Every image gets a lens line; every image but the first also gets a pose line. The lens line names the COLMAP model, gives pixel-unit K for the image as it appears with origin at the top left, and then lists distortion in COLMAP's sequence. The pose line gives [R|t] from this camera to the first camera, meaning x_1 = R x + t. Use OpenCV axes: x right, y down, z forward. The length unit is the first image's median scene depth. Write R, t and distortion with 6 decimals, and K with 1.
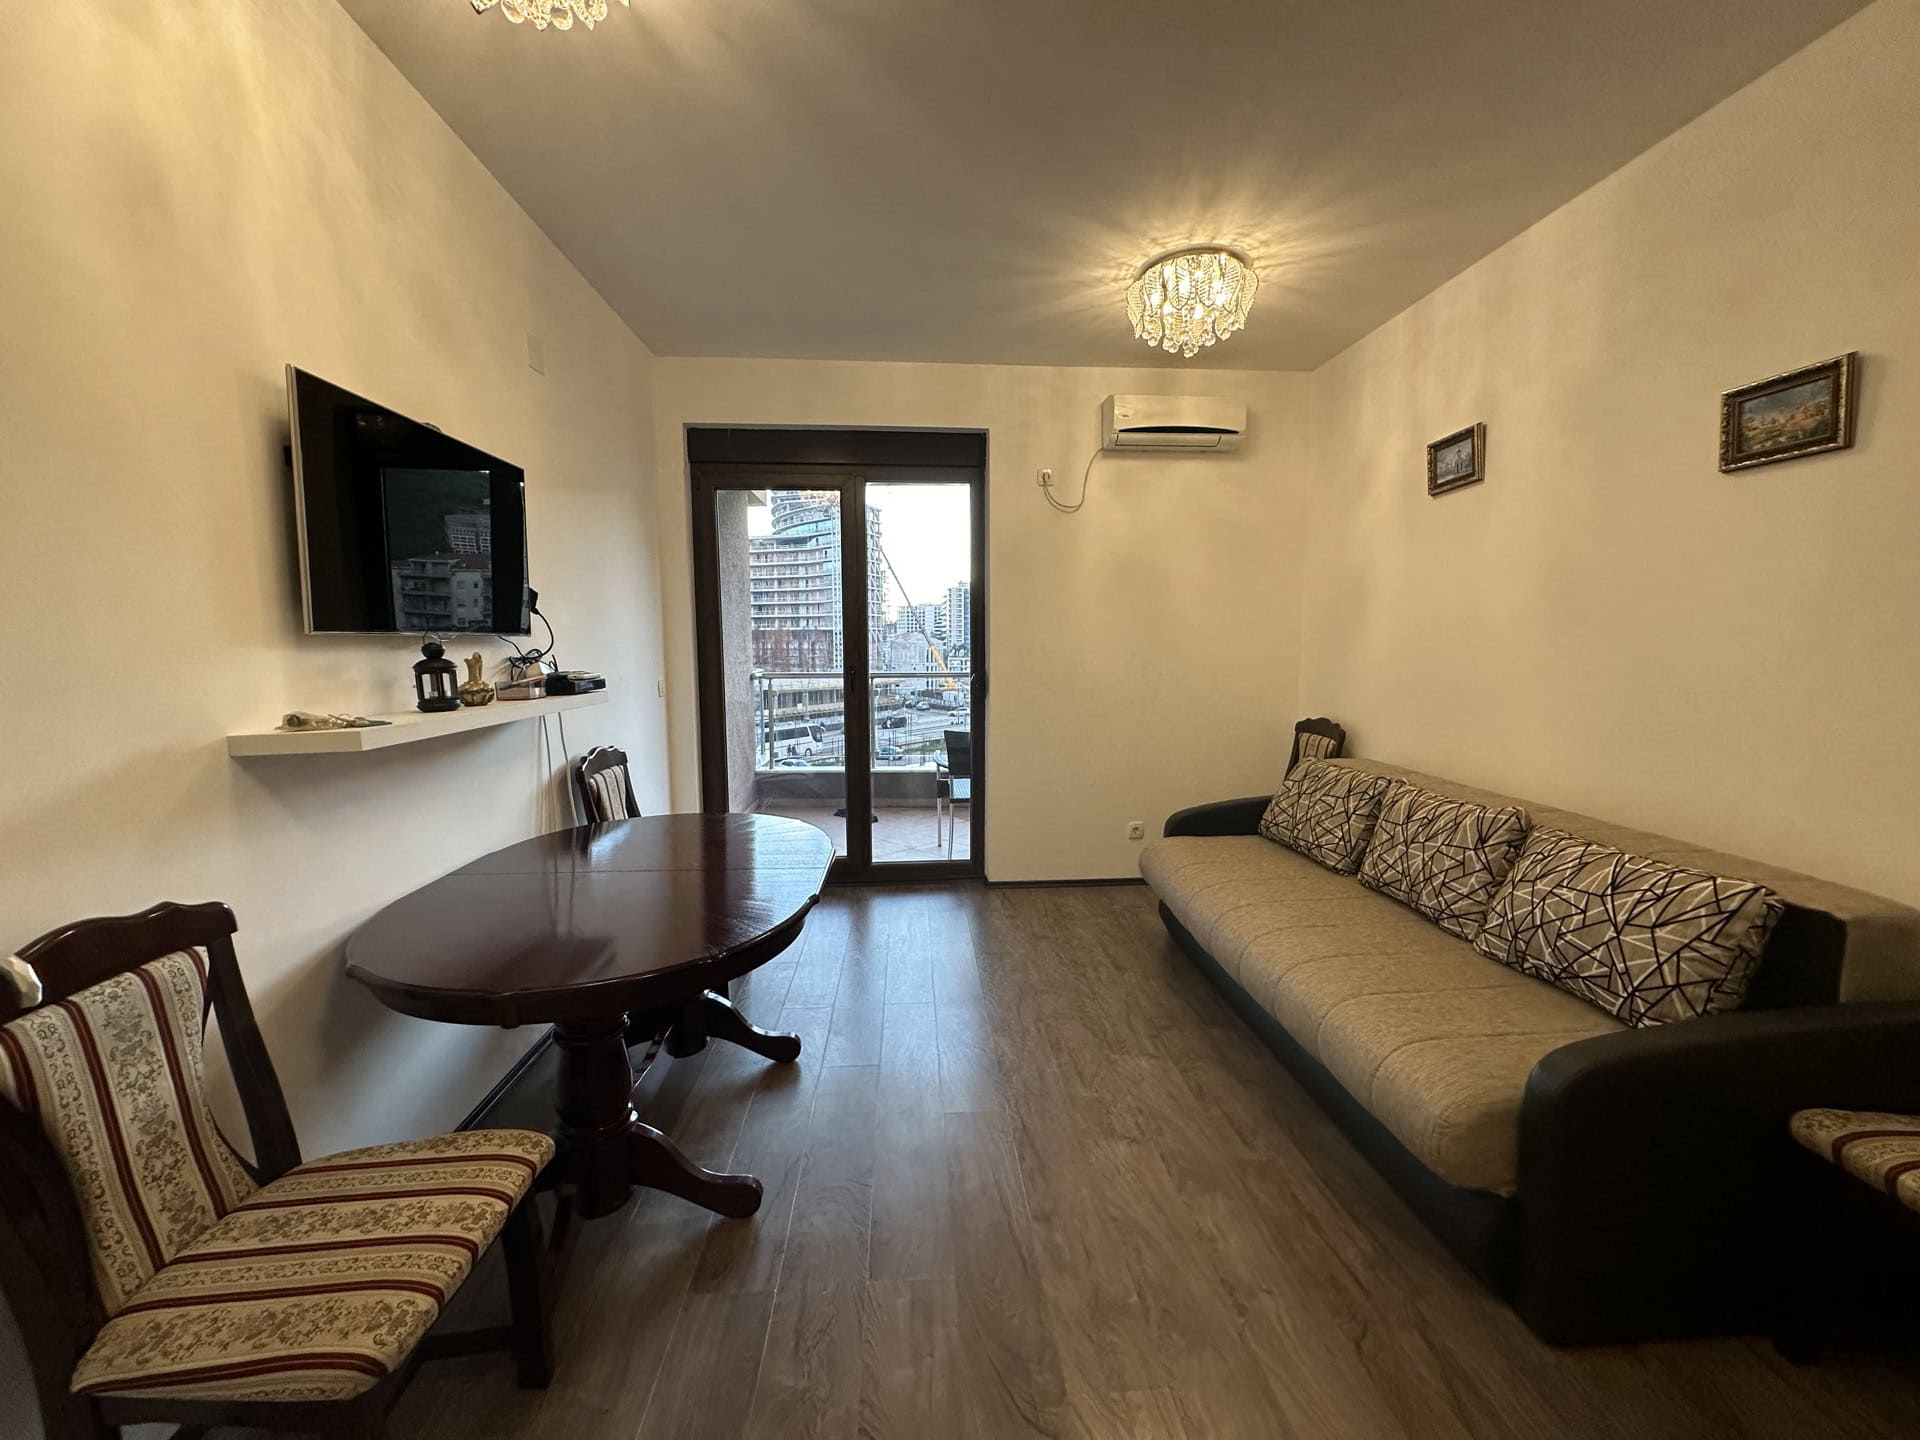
lens RADIAL K [[758.8, 0, 960.0], [0, 758.8, 720.0], [0, 0, 1]] dist [-0.000604, -0.000588]
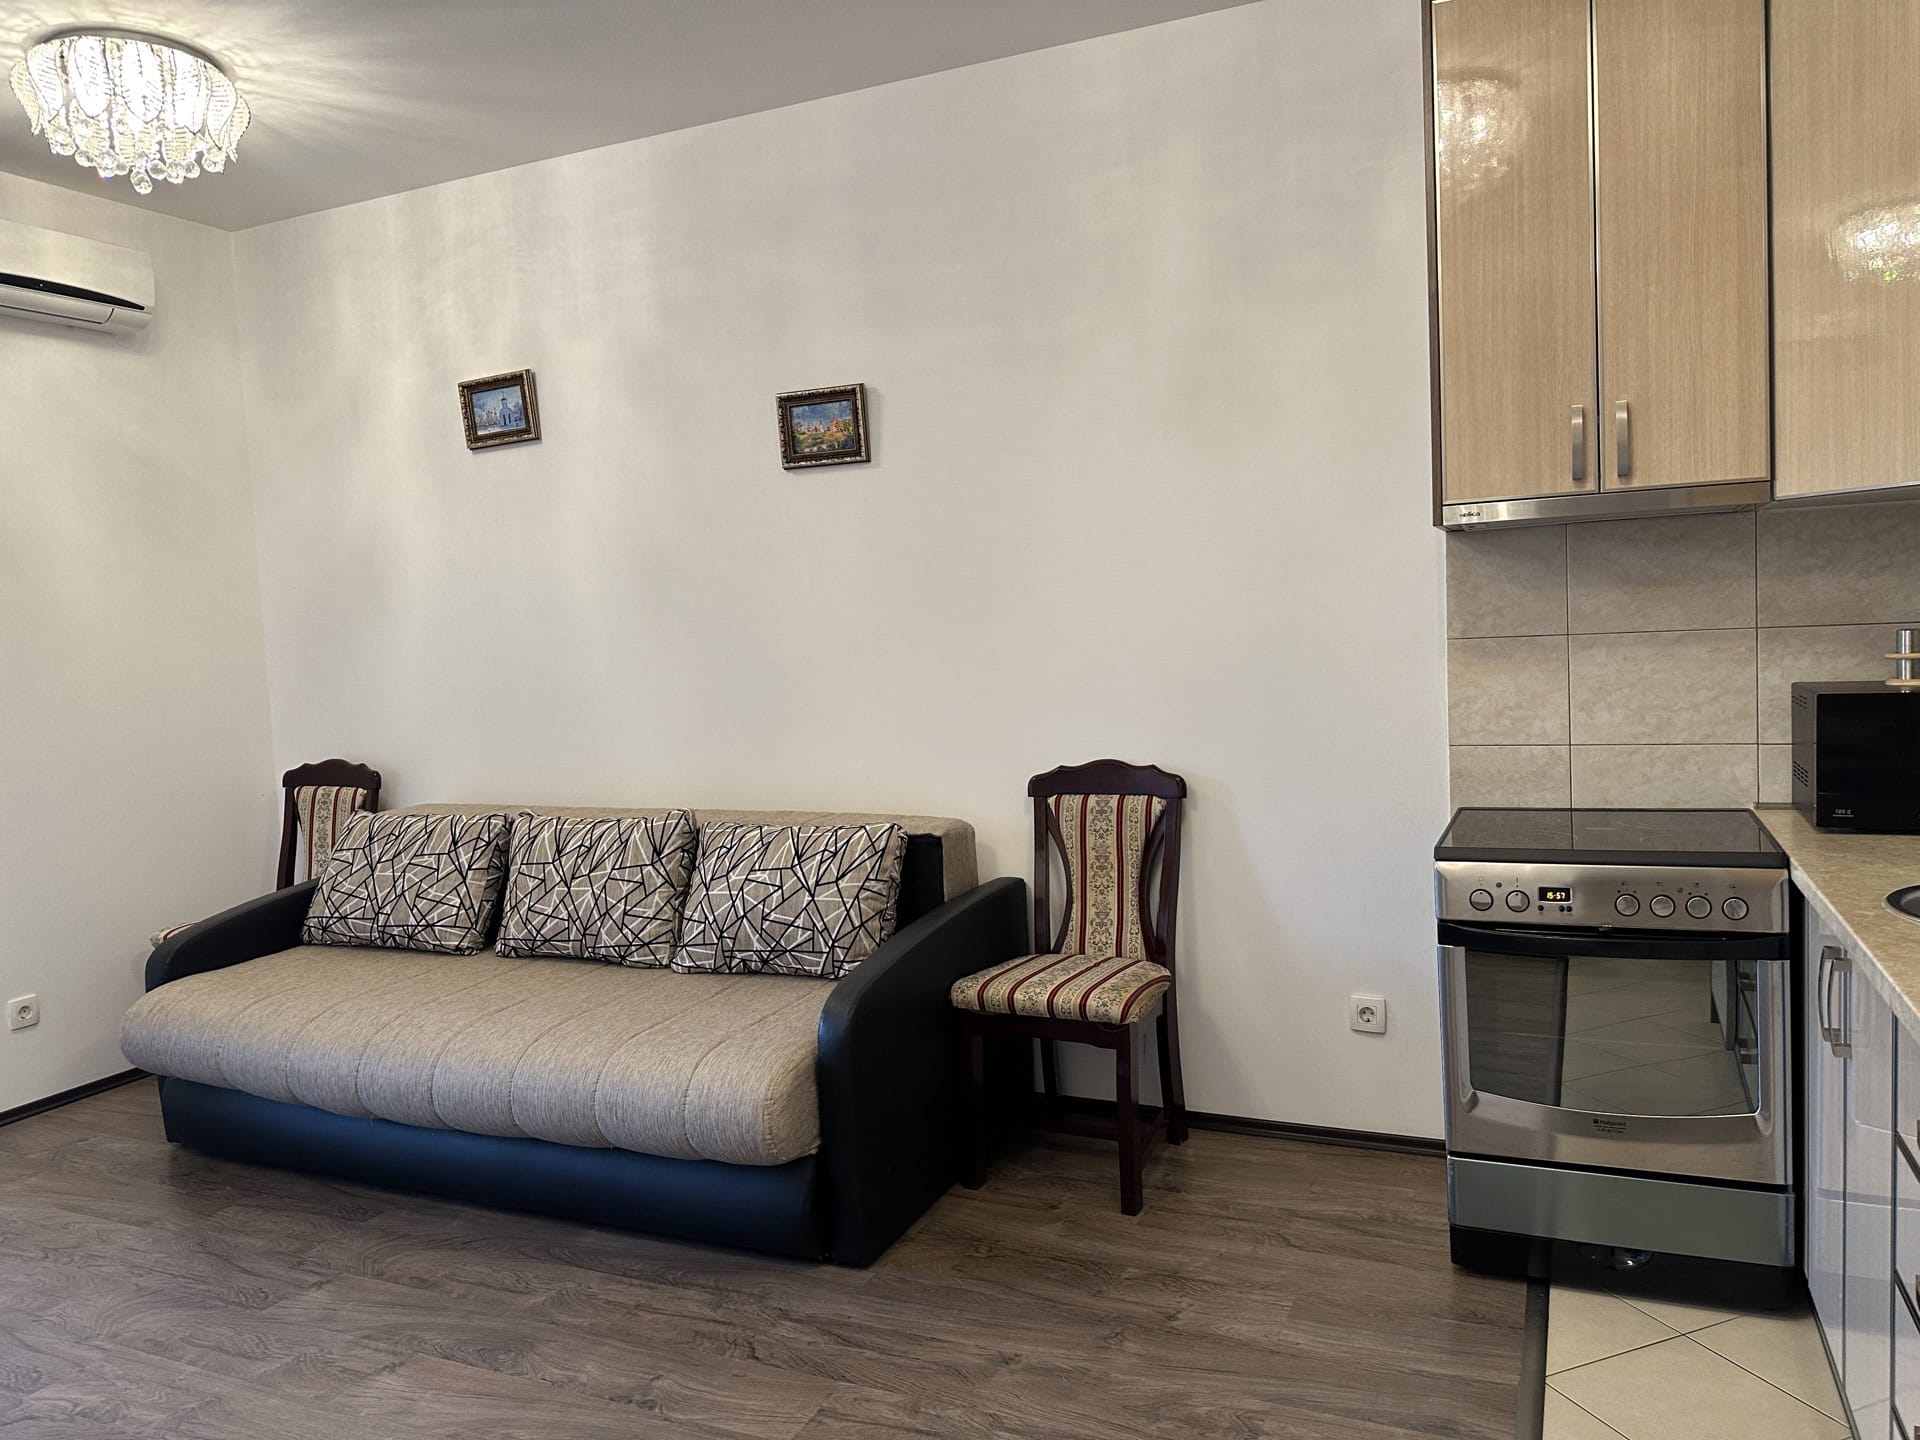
lens RADIAL K [[1351.7, 0, 960.0], [0, 1351.7, 720.0], [0, 0, 1]] dist [0.073501, -0.115388]
pose [[0.469252, -0.081736, 0.879274, -0.574529], [0.133047, 0.990885, 0.021107, 0.019580], [-0.872984, 0.107080, 0.475849, -0.094745]]
